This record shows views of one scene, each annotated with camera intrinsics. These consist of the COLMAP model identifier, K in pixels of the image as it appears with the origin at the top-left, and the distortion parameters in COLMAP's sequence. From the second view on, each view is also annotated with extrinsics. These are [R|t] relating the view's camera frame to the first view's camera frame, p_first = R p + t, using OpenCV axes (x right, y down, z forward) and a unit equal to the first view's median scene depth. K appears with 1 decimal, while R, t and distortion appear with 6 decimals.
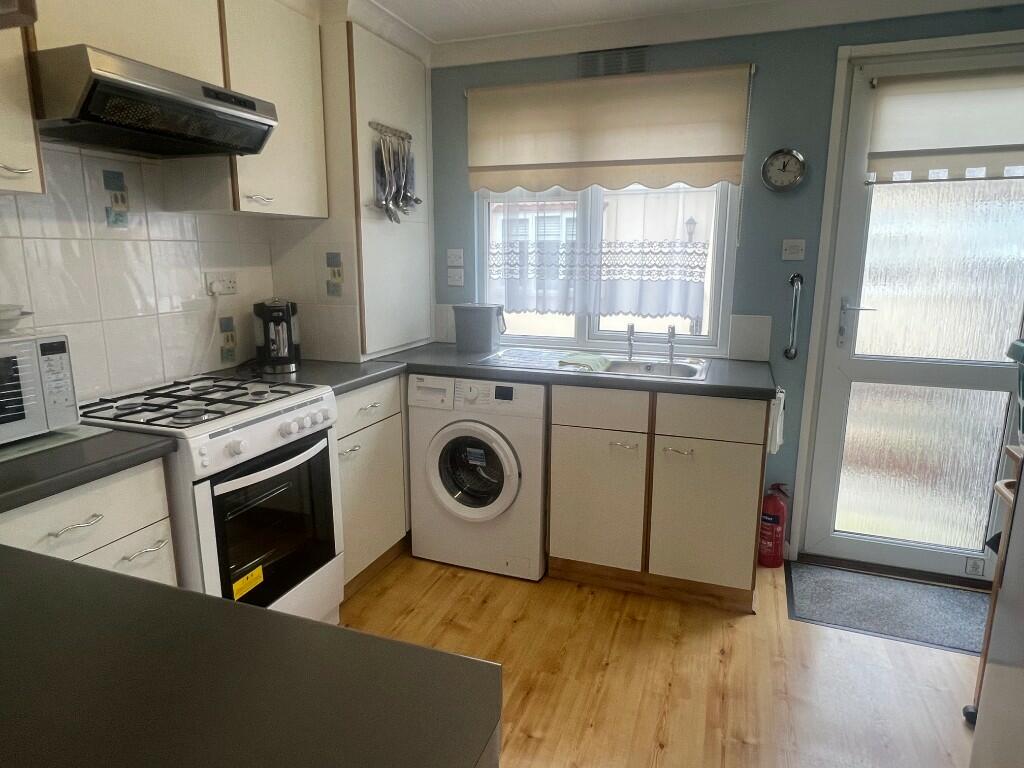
lens RADIAL K [[604.3, 0, 513.4], [0, 604.3, 383.3], [0, 0, 1]] dist [-0.023548, 0.002883]
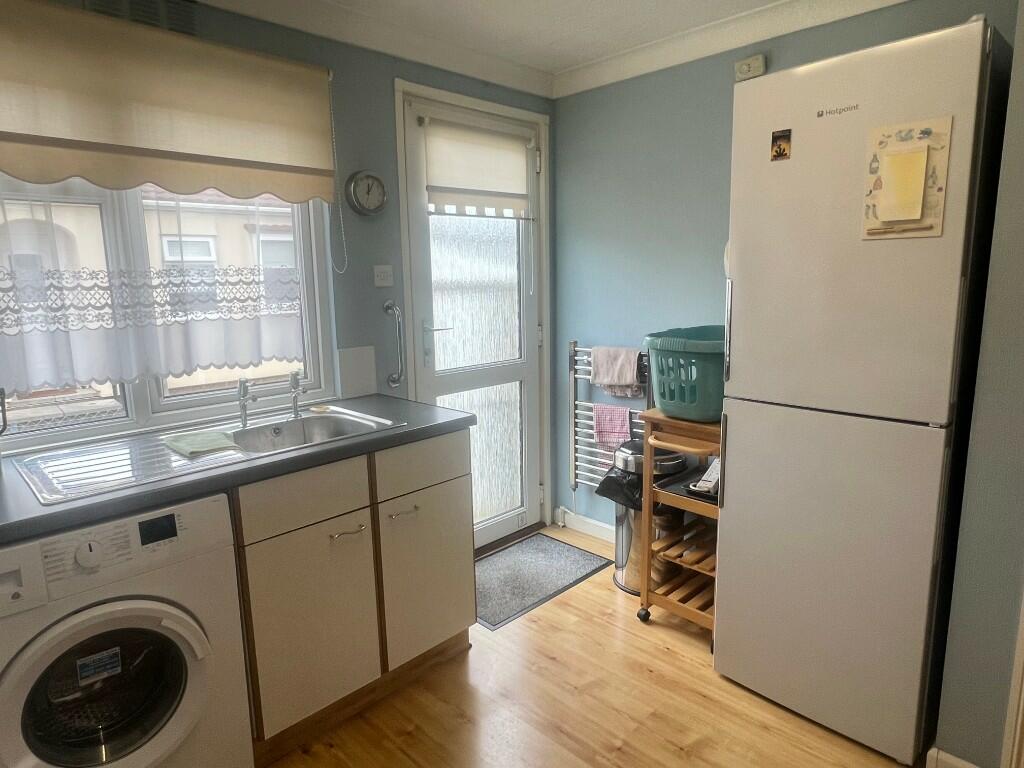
lens RADIAL K [[604.3, 0, 509.6], [0, 604.3, 383.1], [0, 0, 1]] dist [-0.023548, 0.002883]
pose [[0.413813, -0.167256, 0.894866, -0.358686], [0.209849, 0.974031, 0.085012, -0.096394], [-0.885846, 0.152607, 0.438165, 0.431597]]
